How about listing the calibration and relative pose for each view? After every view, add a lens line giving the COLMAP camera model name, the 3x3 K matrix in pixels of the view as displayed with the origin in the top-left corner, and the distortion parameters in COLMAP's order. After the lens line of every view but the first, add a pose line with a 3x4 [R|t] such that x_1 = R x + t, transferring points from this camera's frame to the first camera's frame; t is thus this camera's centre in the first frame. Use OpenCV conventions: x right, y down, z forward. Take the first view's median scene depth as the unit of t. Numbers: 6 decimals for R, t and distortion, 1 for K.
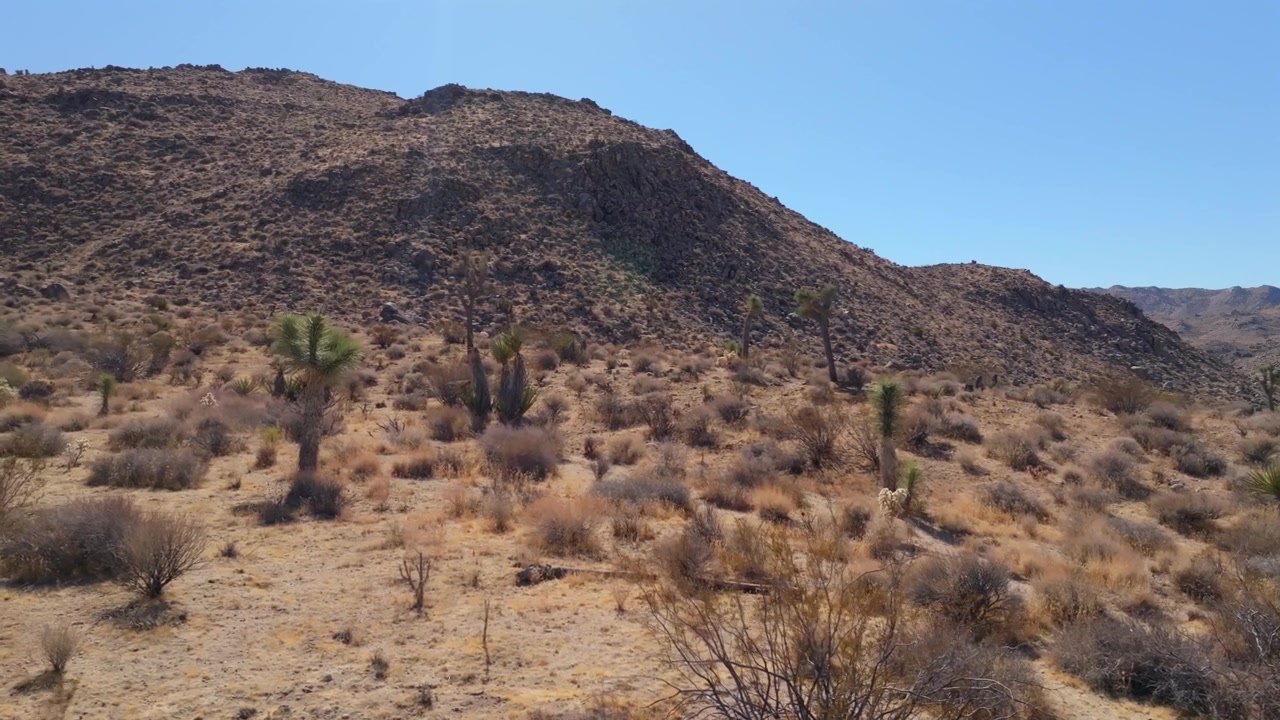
lens RADIAL K [[890.1, 0, 640.0], [0, 890.1, 360.0], [0, 0, 1]] dist [-0.014788, 0.028359]
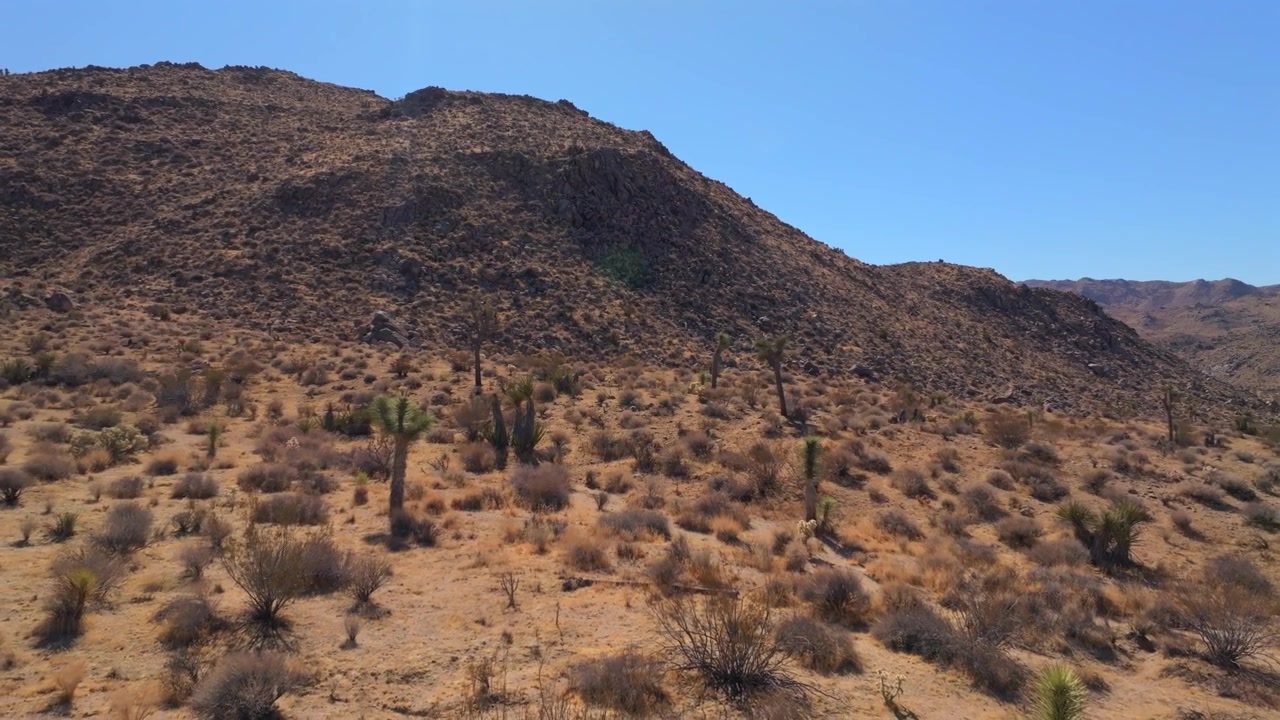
lens RADIAL K [[890.1, 0, 640.0], [0, 890.1, 360.0], [0, 0, 1]] dist [-0.014788, 0.028359]
pose [[0.999612, 0.000330, 0.027839, -0.002852], [-0.000621, 0.999945, 0.010476, -0.012495], [-0.027834, -0.010489, 0.999558, -0.042034]]
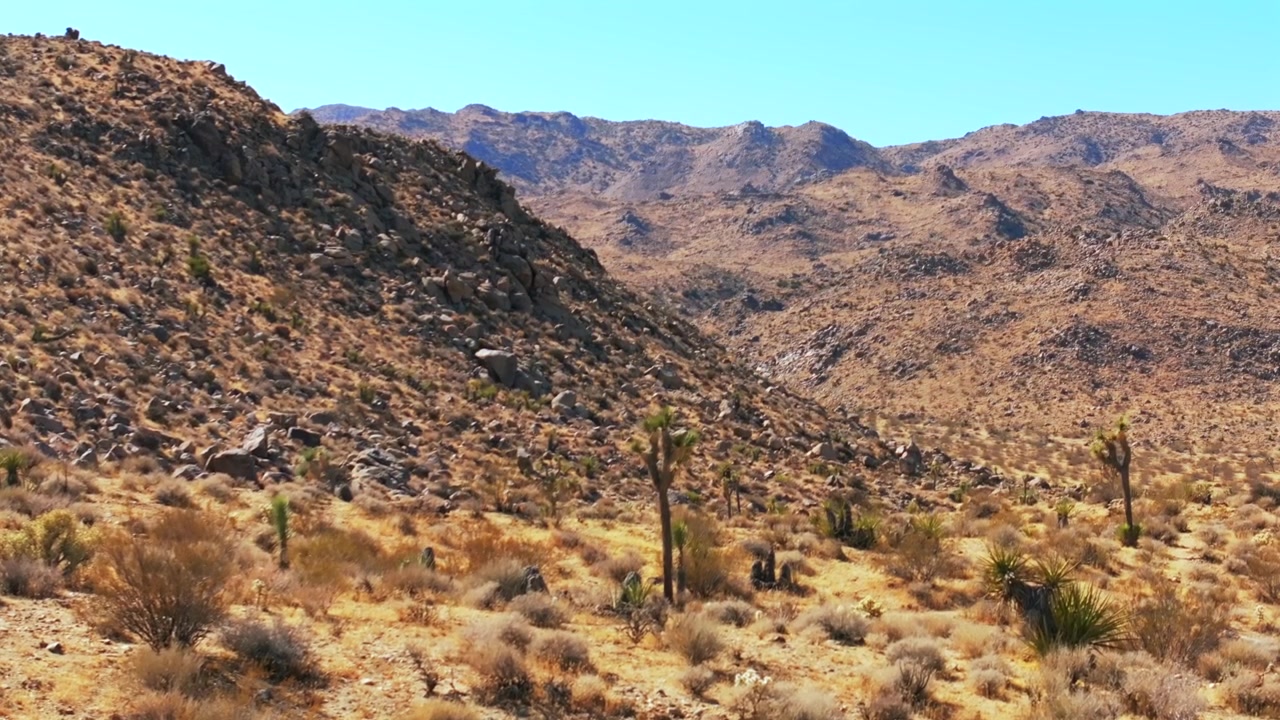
lens RADIAL K [[2825.6, 0, 640.0], [0, 2825.6, 360.0], [0, 0, 1]] dist [-0.259155, 0.561295]
pose [[0.852301, -0.004445, 0.523032, 0.017556], [-0.004796, 0.999855, 0.016312, -0.012197], [-0.523029, -0.016411, 0.852157, -0.014741]]
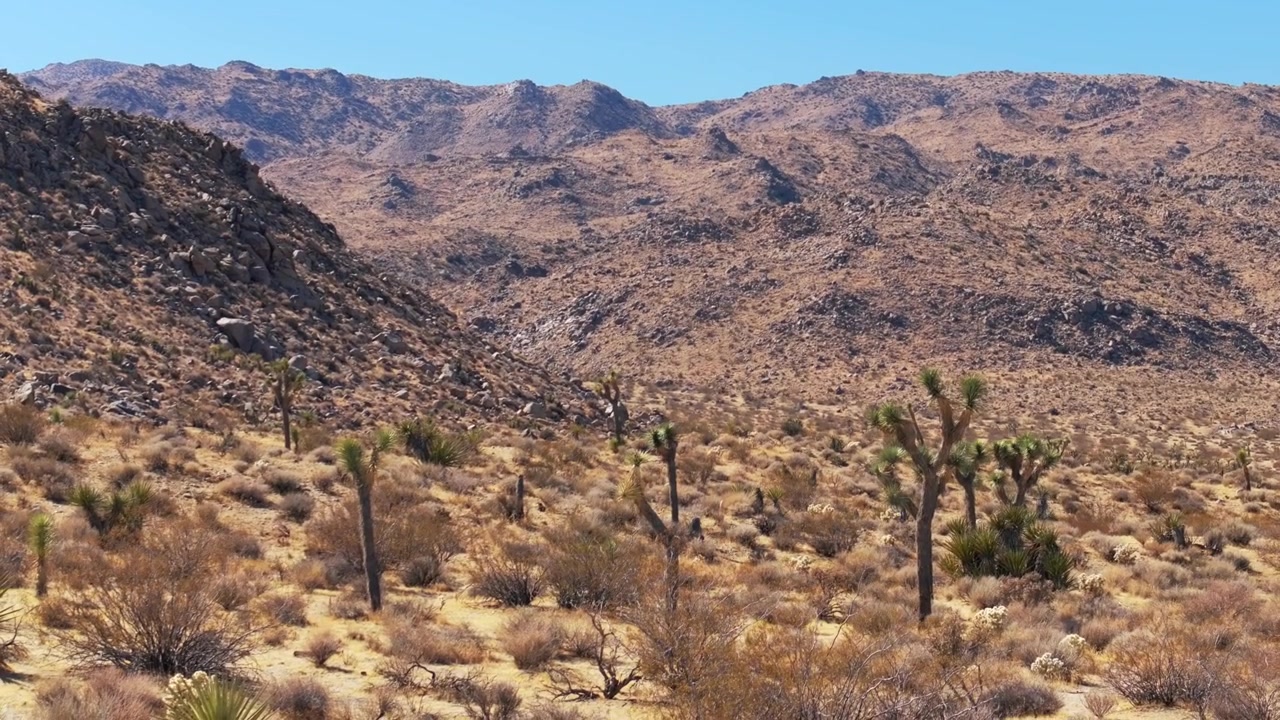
lens RADIAL K [[2944.9, 0, 640.0], [0, 2944.9, 360.0], [0, 0, 1]] dist [-0.245041, 0.792166]
pose [[0.809036, -0.009995, 0.587674, -0.111514], [-0.007417, 0.999602, 0.027212, -0.018083], [-0.587712, -0.026374, 0.808640, -0.288329]]
